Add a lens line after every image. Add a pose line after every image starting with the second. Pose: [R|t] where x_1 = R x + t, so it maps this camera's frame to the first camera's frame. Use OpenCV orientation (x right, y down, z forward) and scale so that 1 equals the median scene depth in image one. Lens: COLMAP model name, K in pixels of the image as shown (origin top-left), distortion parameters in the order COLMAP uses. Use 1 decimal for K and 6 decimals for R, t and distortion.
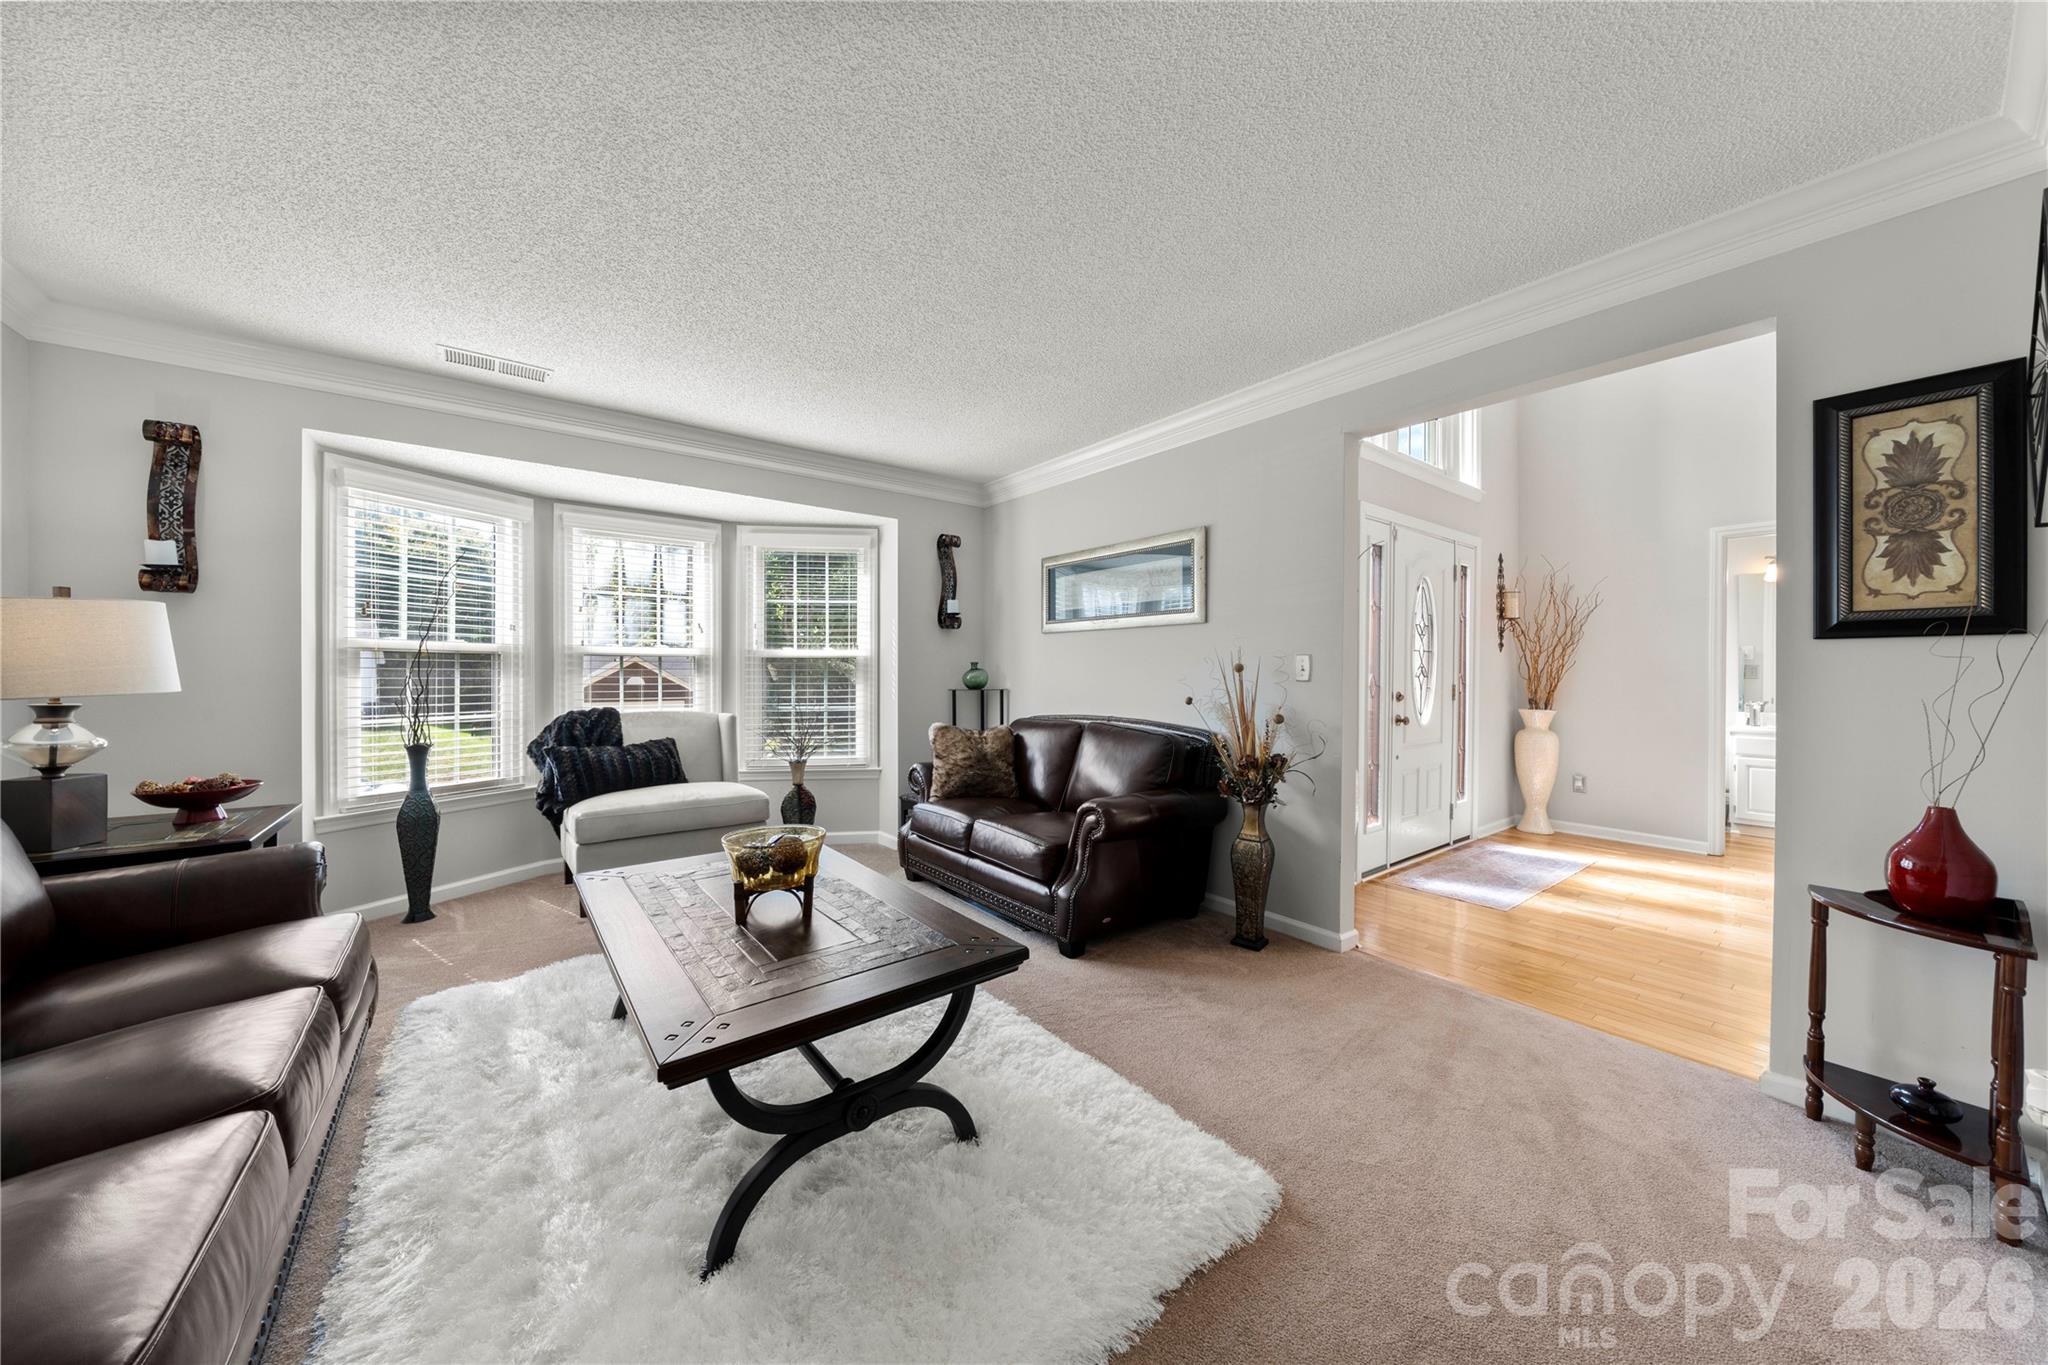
lens RADIAL K [[706.8, 0, 1017.9], [0, 706.8, 685.2], [0, 0, 1]] dist [-0.001448, -0.000213]
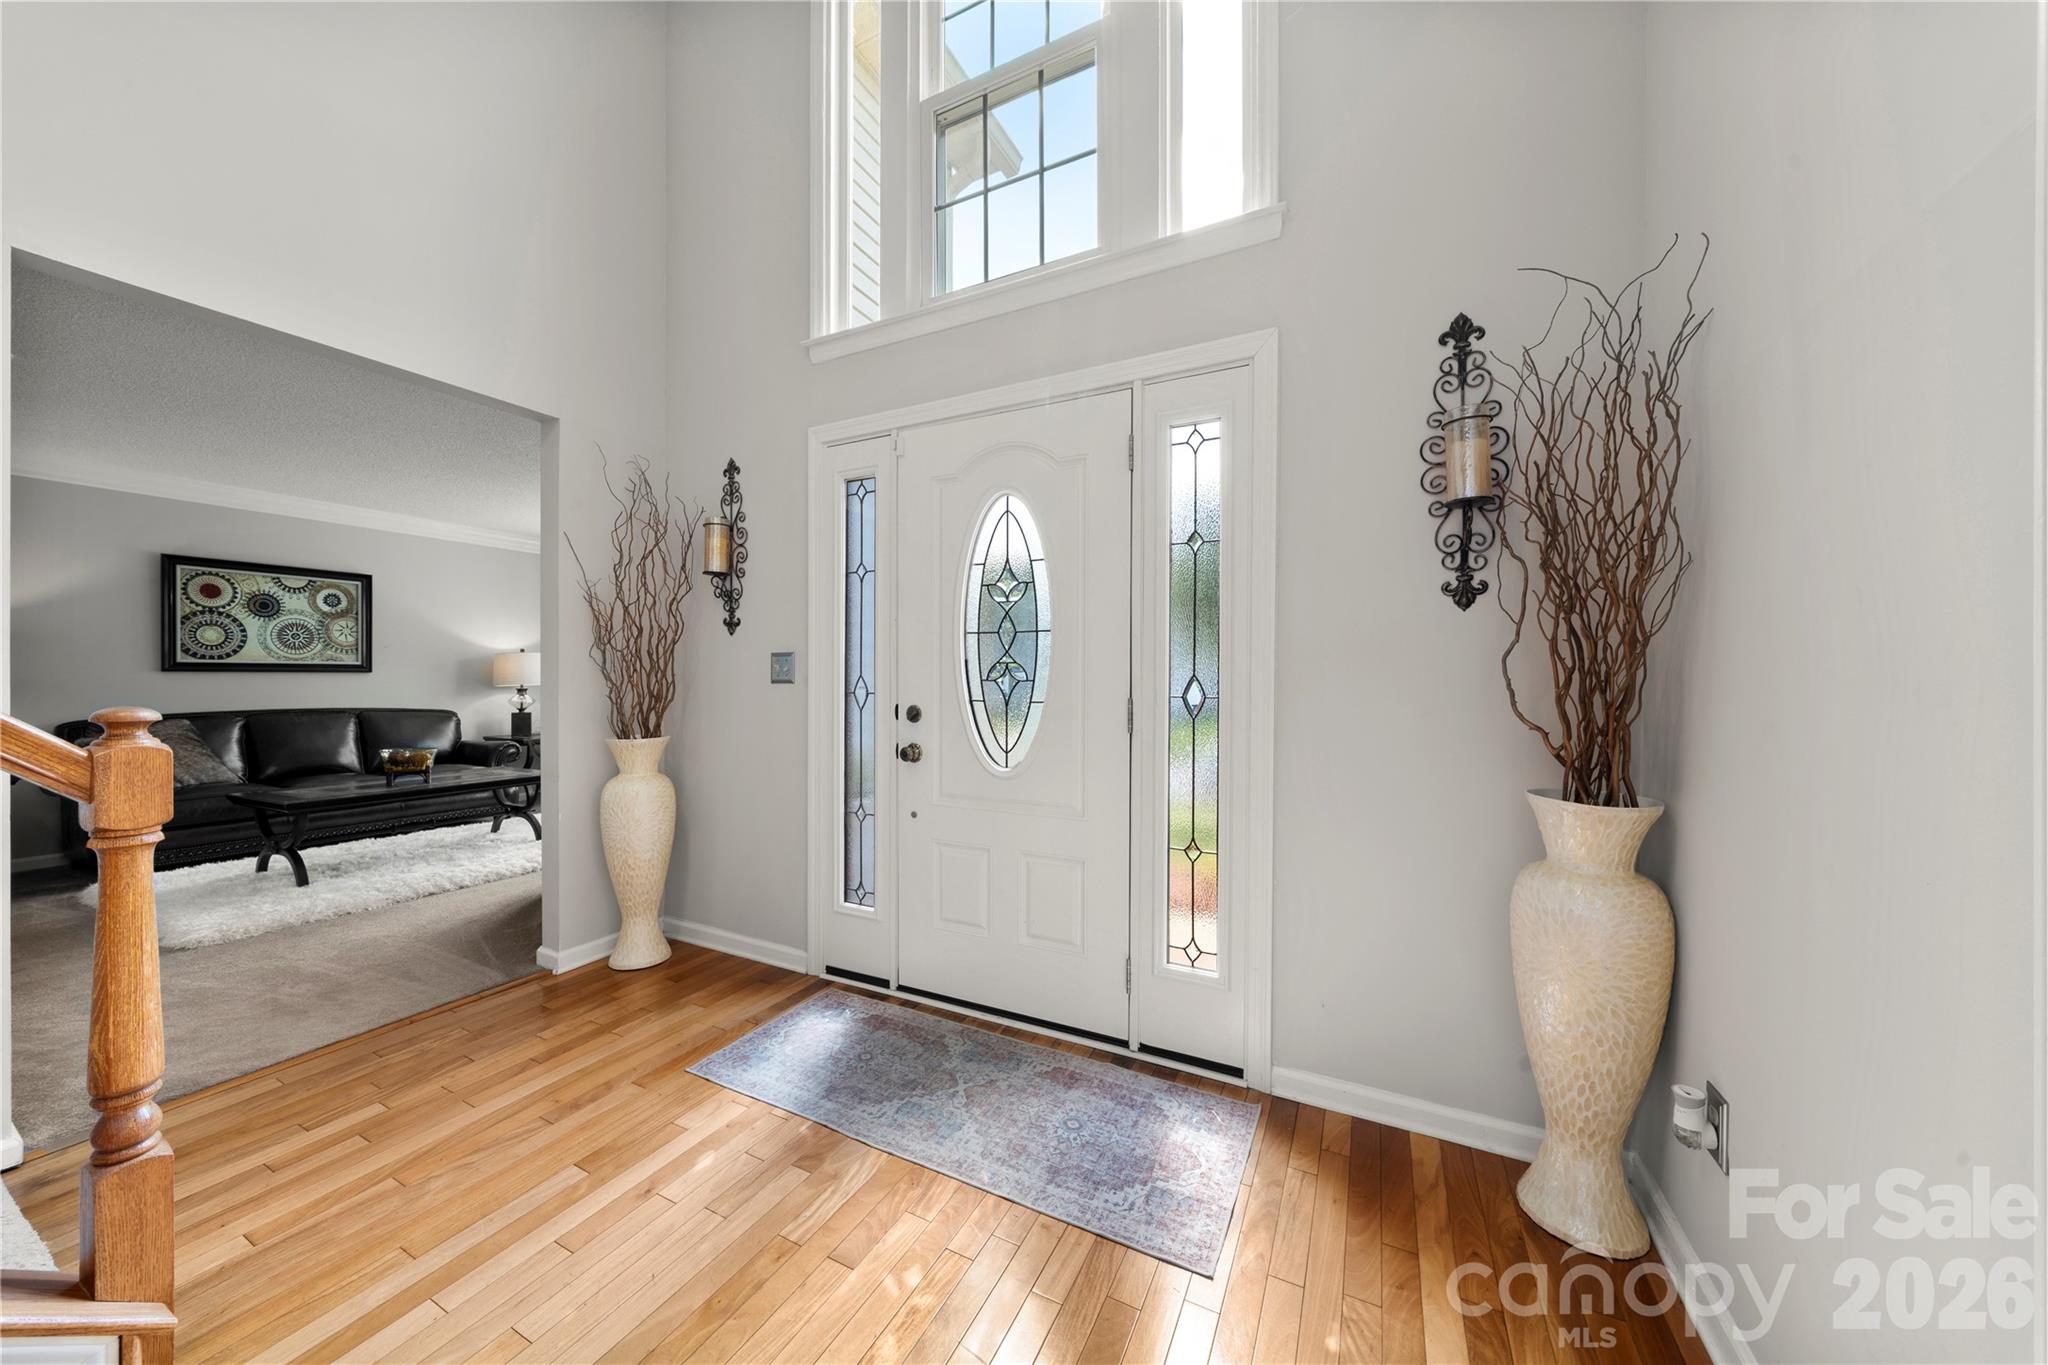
lens RADIAL K [[706.8, 0, 1017.9], [0, 706.8, 685.2], [0, 0, 1]] dist [-0.001448, -0.000213]
pose [[0.417366, 0.005405, -0.908722, 1.069143], [-0.016471, 0.999863, -0.001618, -0.007744], [0.908589, 0.015643, 0.417398, 0.793677]]
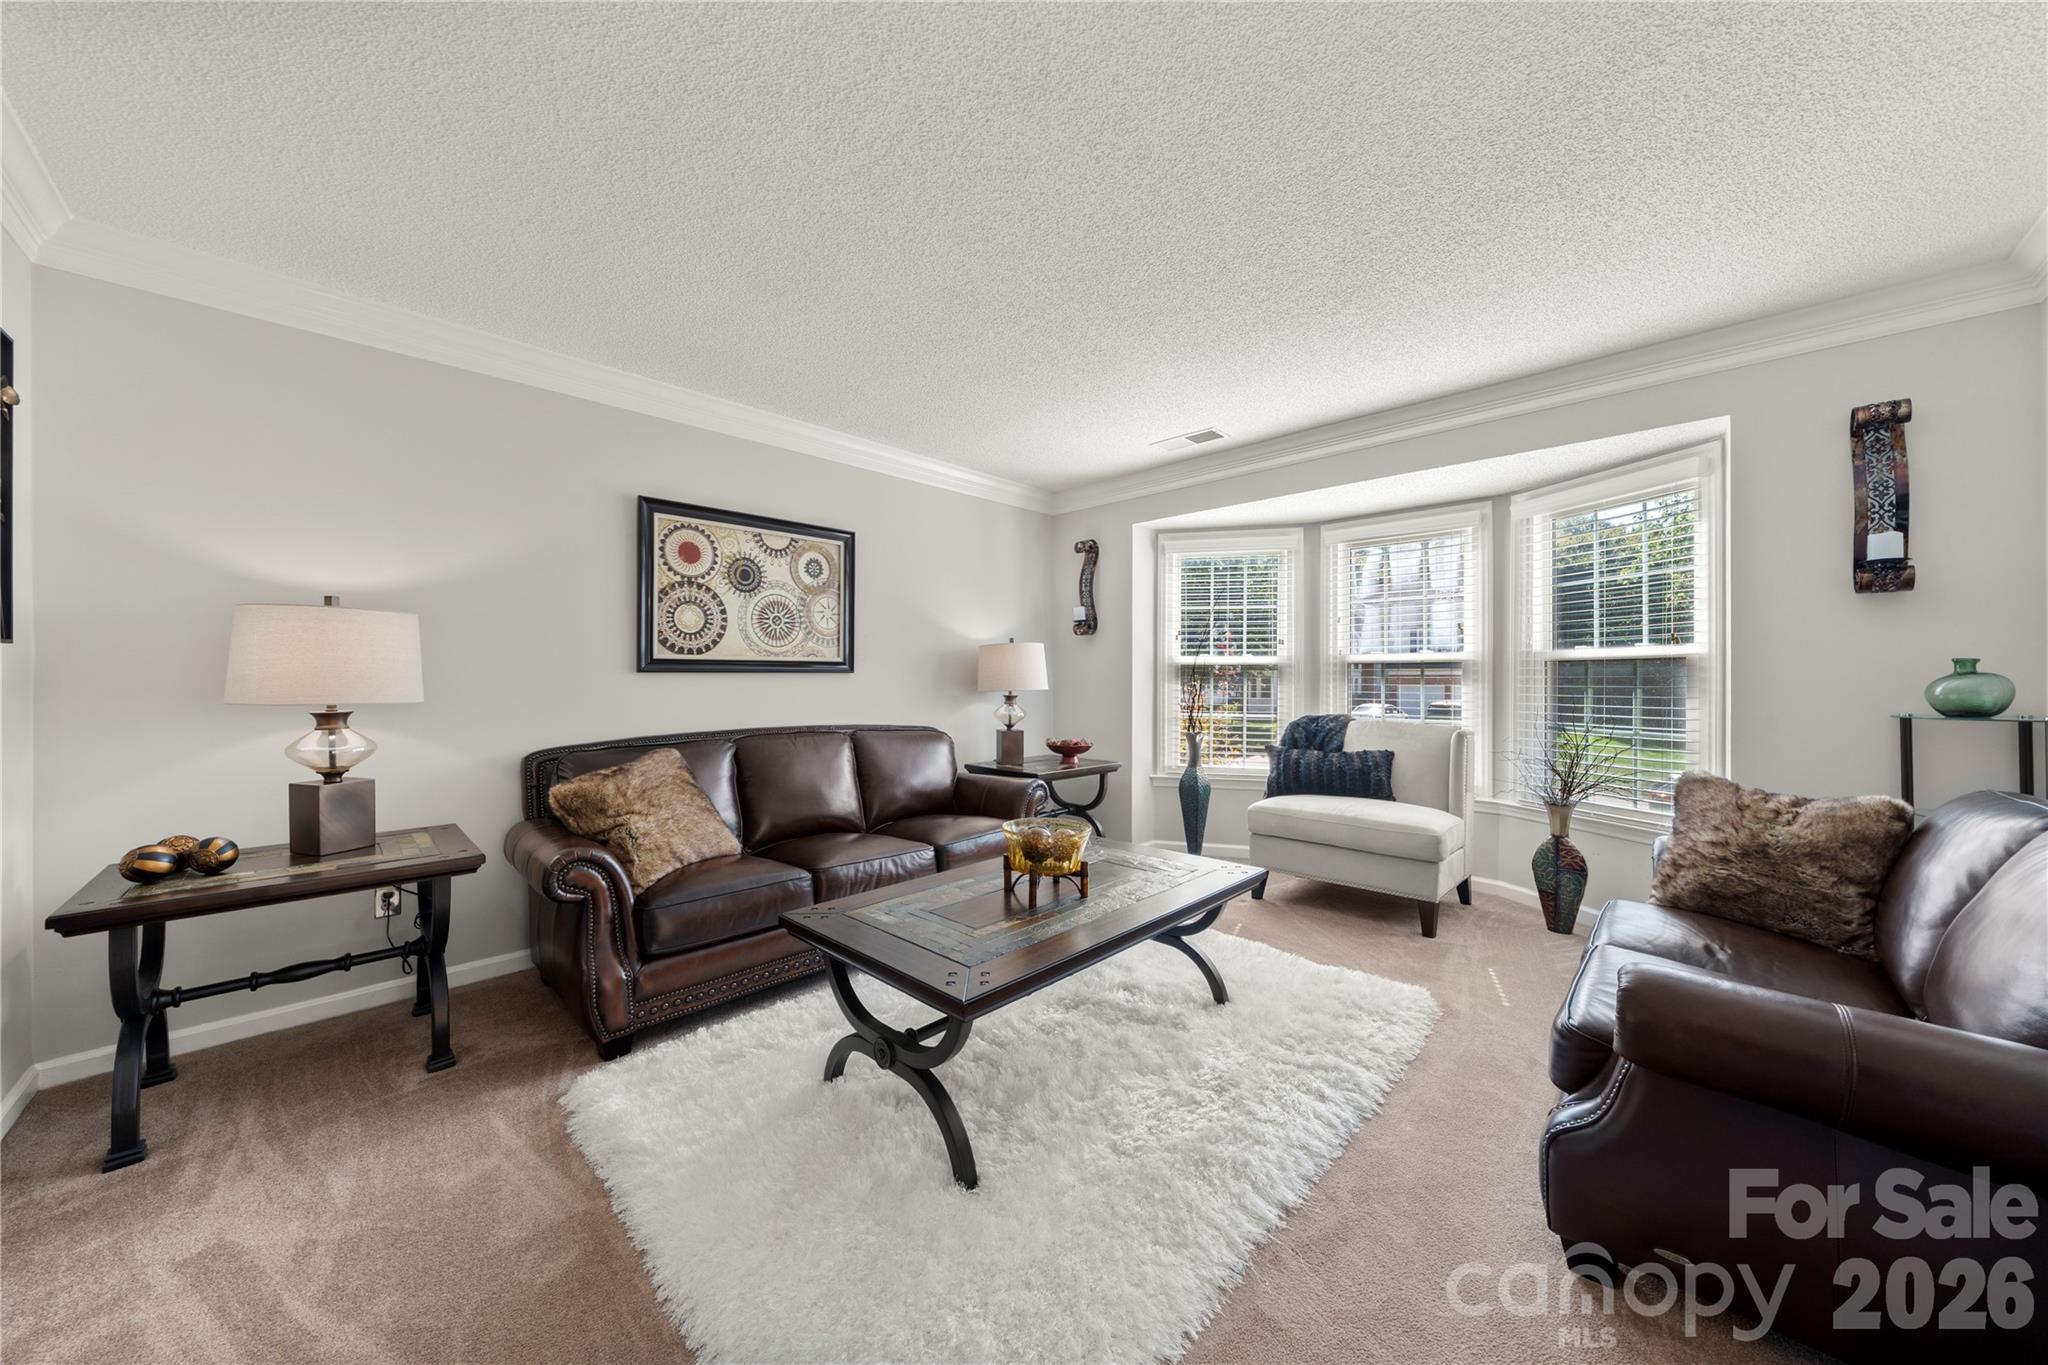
lens RADIAL K [[708.6, 0, 1024.0], [0, 708.6, 682.5], [0, 0, 1]] dist [-0.000404, -0.000018]
pose [[0.132593, 0.003848, -0.991163, 0.336327], [-0.018301, 0.999831, 0.001433, -0.006975], [0.991002, 0.017949, 0.132641, 0.363126]]
